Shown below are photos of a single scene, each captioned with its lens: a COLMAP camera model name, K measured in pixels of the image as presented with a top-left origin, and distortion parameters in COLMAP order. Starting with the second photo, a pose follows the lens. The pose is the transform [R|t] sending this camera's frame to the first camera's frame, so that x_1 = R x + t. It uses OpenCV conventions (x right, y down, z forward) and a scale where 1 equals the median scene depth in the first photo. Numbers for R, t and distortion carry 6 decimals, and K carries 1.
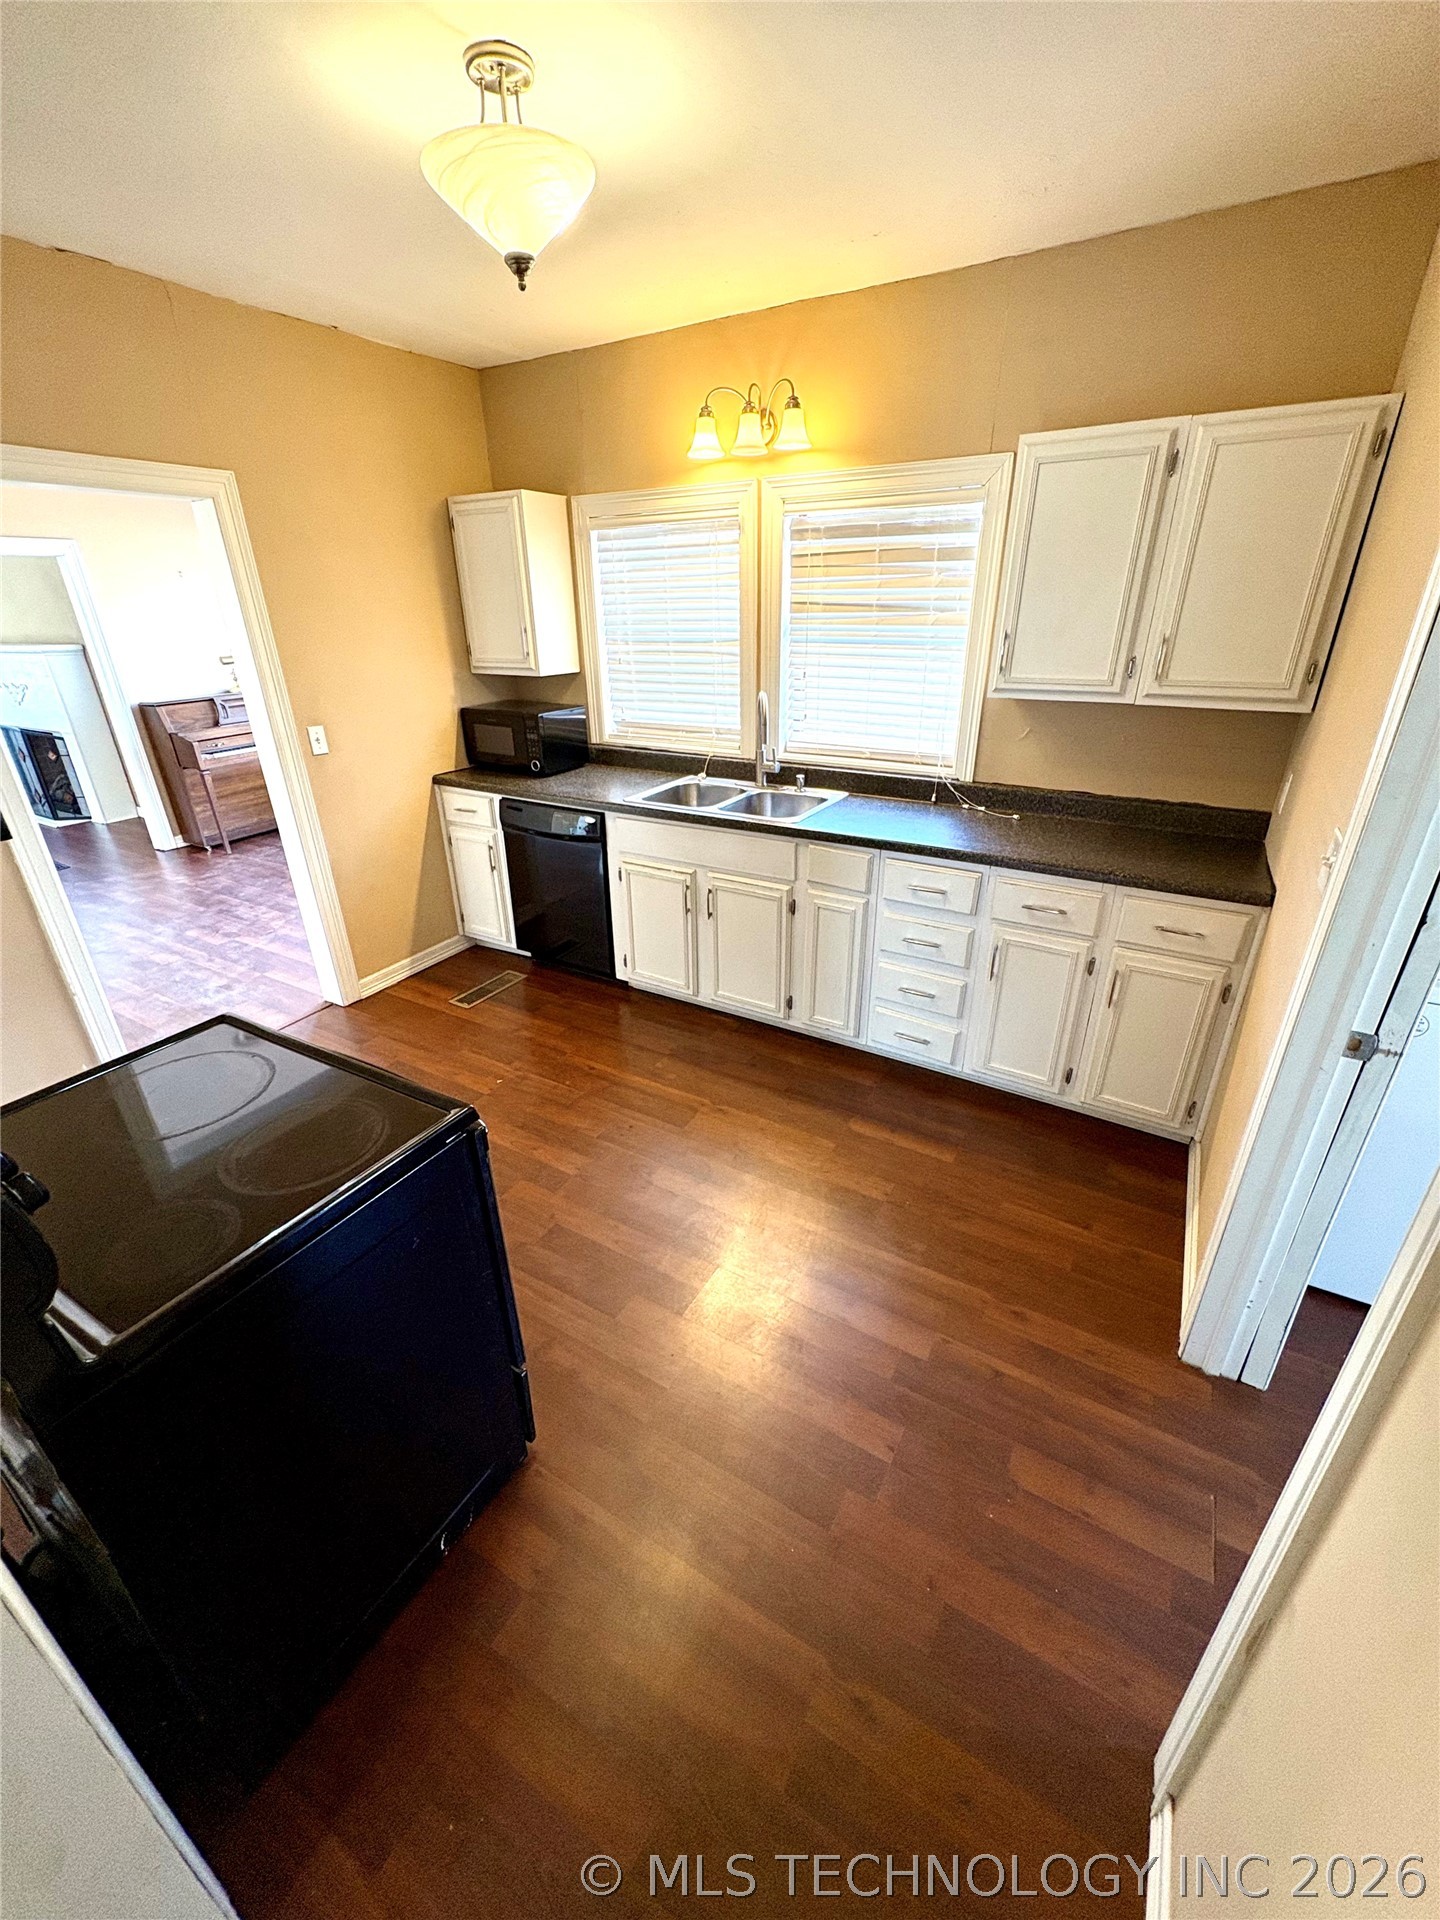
lens RADIAL K [[768.0, 0, 712.5], [0, 768.0, 954.2], [0, 0, 1]] dist [-0.000300, 0.000804]
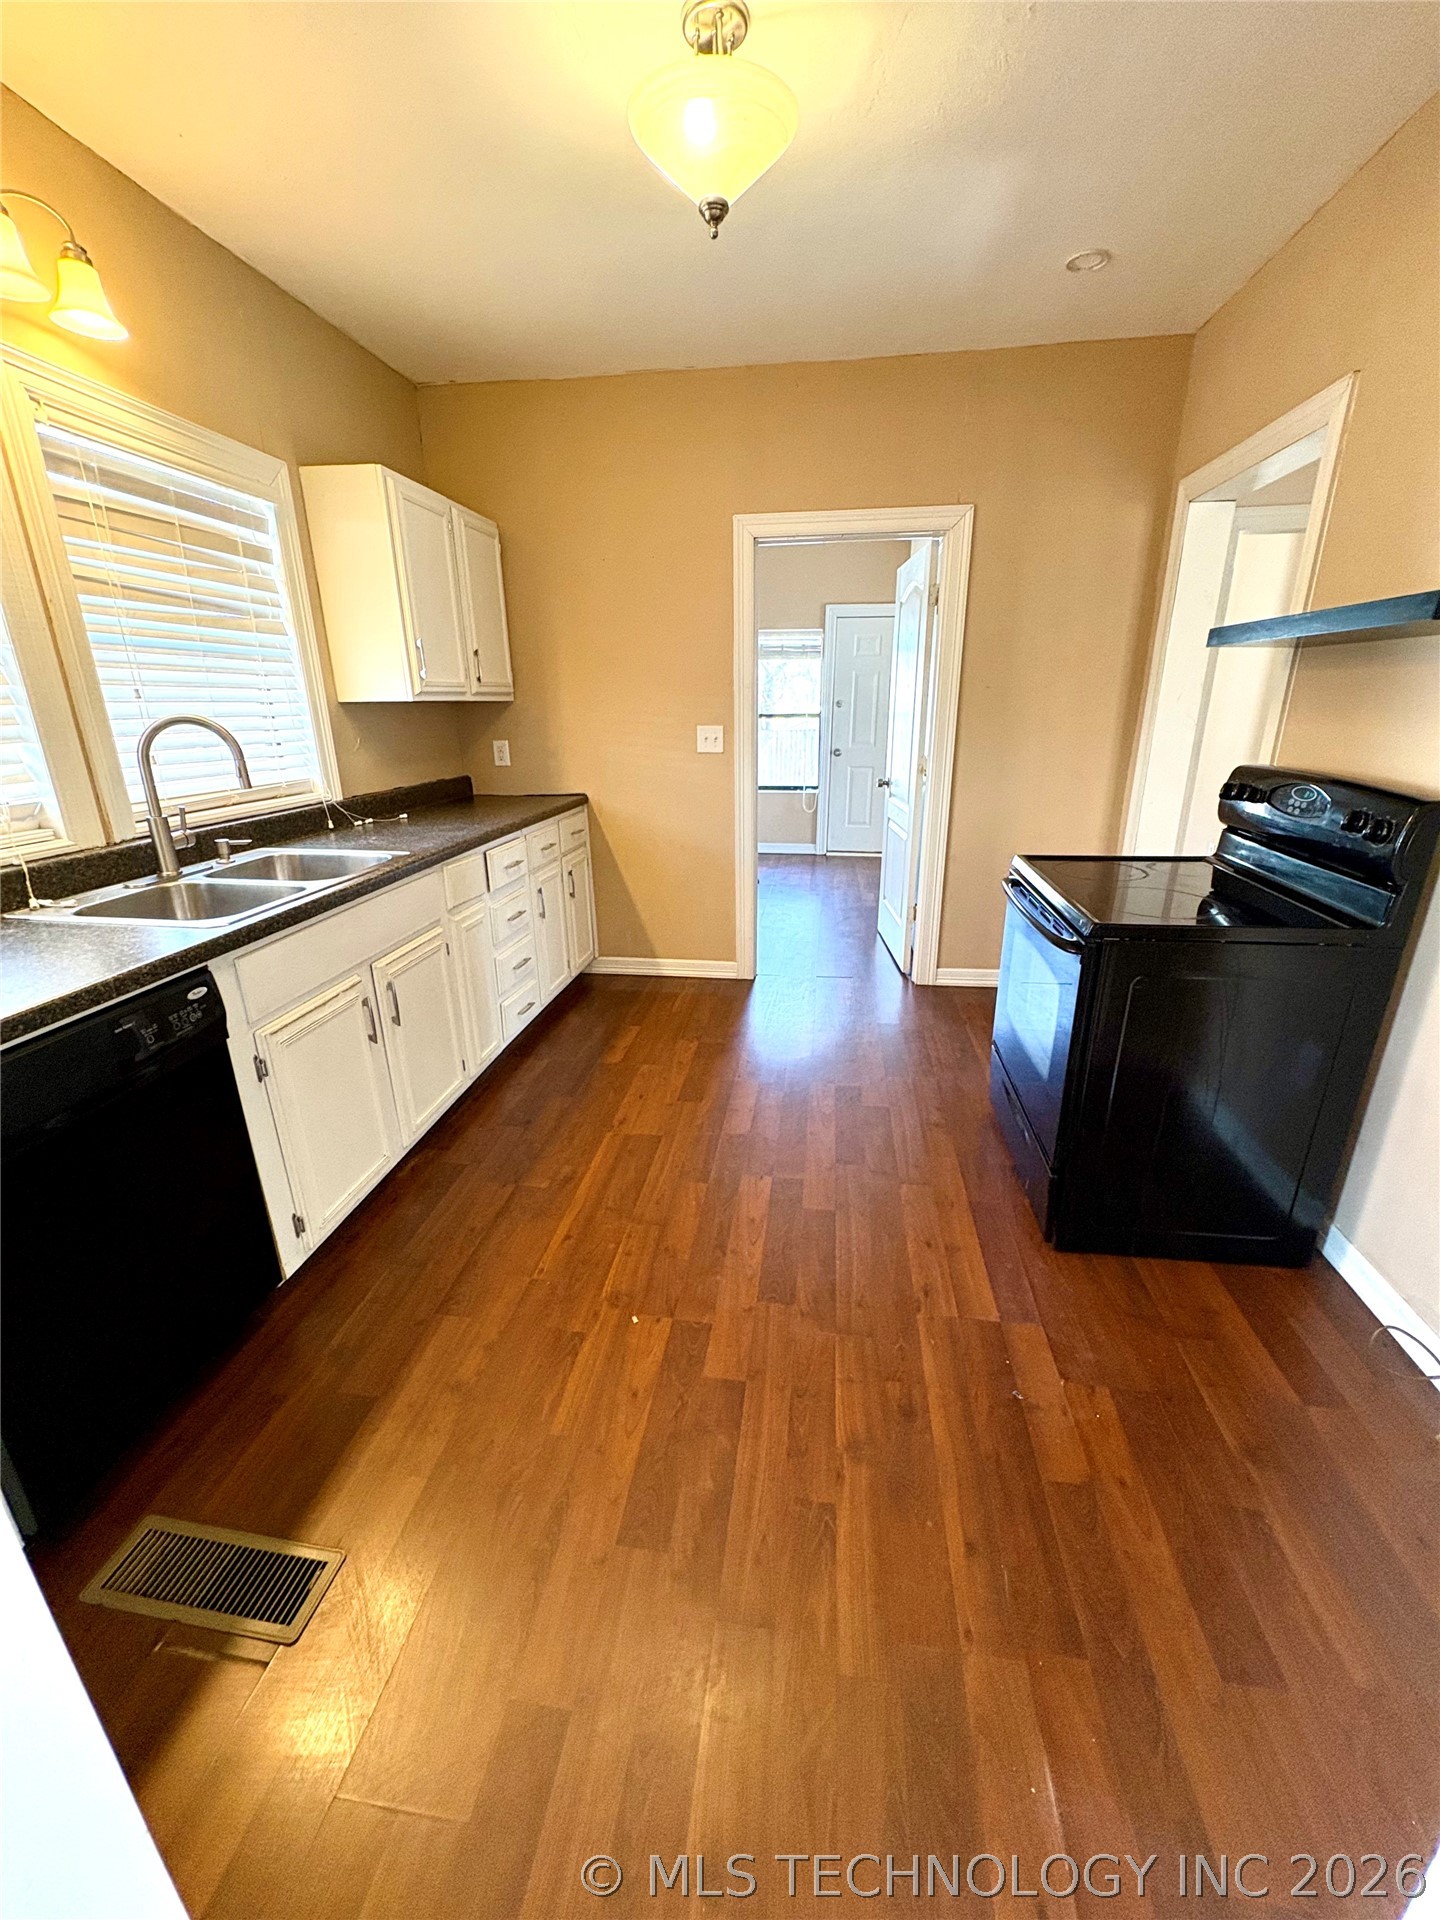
lens RADIAL K [[768.0, 0, 711.0], [0, 768.0, 964.5], [0, 0, 1]] dist [-0.000300, 0.000804]
pose [[-0.376524, -0.286543, 0.880978, -0.750385], [0.400208, 0.807337, 0.433637, -0.295717], [-0.835502, 0.515849, -0.189305, 0.921345]]
